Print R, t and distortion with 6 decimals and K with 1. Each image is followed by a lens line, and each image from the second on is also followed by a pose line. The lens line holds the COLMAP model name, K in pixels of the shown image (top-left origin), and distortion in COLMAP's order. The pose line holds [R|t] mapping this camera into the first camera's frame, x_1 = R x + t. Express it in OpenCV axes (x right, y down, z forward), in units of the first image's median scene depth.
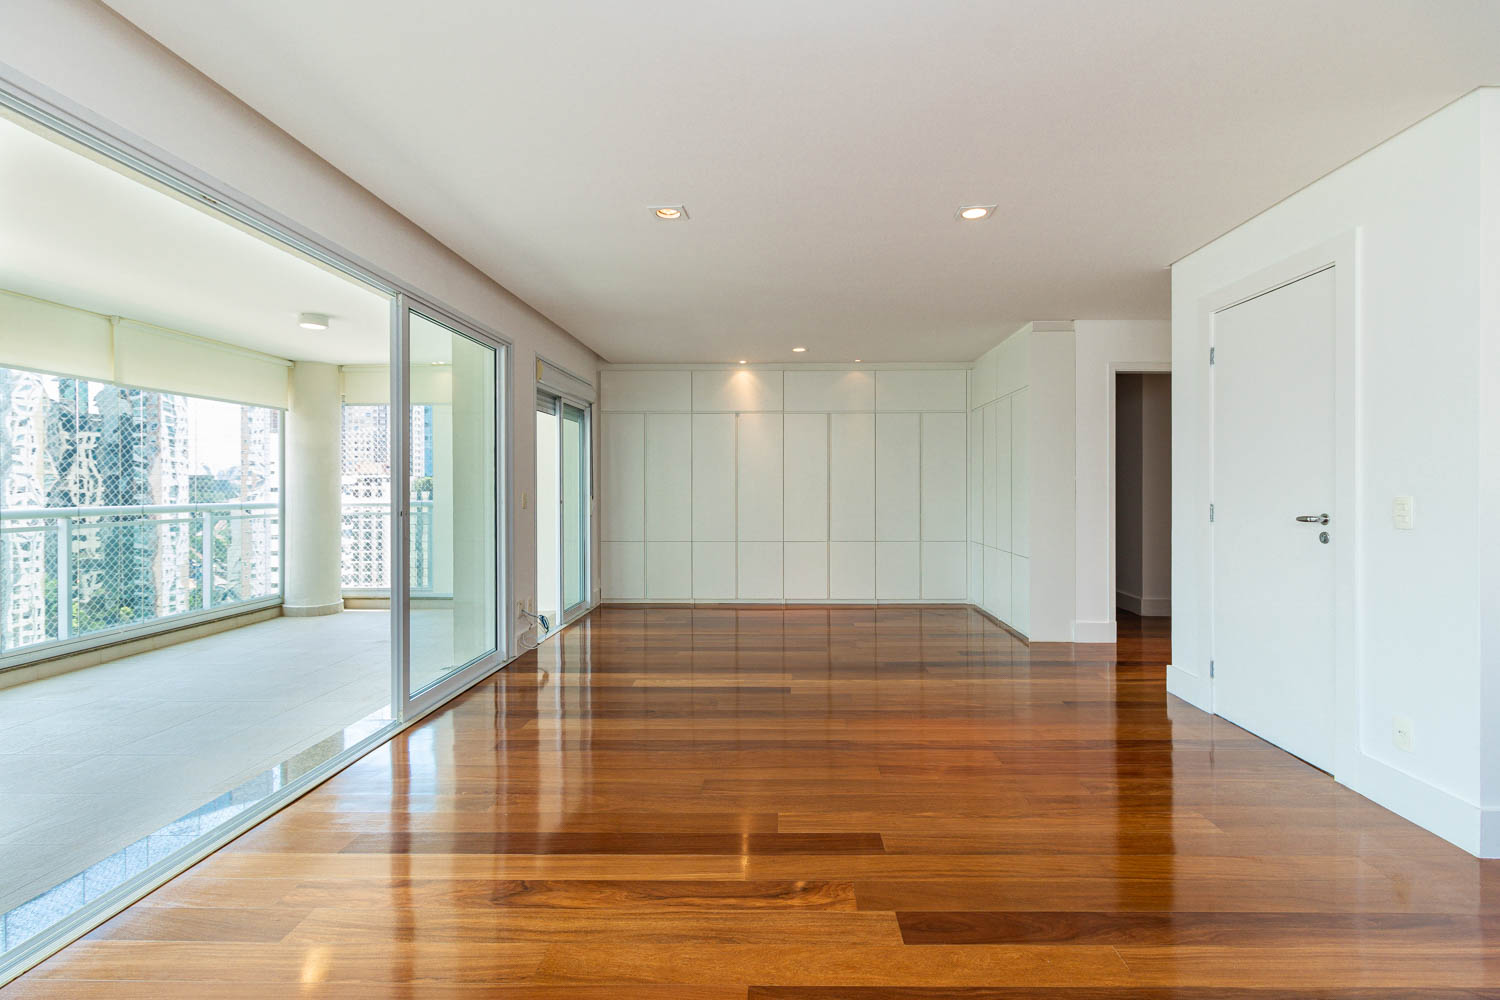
lens RADIAL K [[732.3, 0, 752.1], [0, 732.3, 492.9], [0, 0, 1]] dist [0.000669, 0.000419]
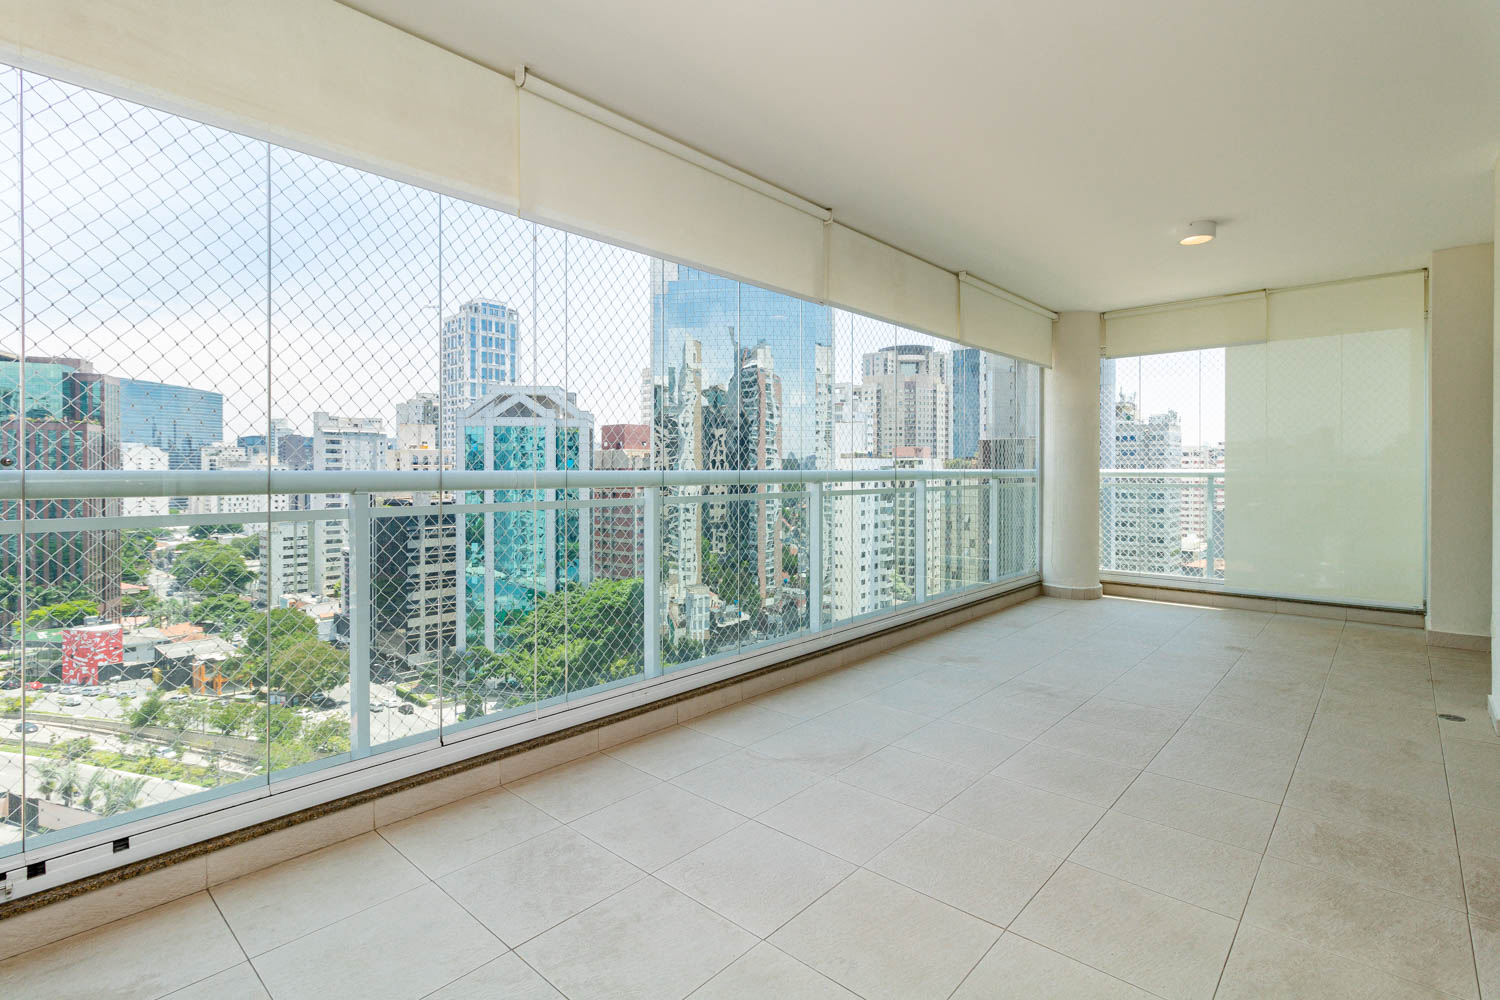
lens RADIAL K [[732.3, 0, 735.7], [0, 732.3, 468.4], [0, 0, 1]] dist [0.000669, 0.000419]
pose [[0.761614, -0.000755, -0.648030, -0.342036], [-0.005082, 0.999962, -0.007139, 0.019014], [0.648011, 0.008730, 0.761581, 0.063725]]
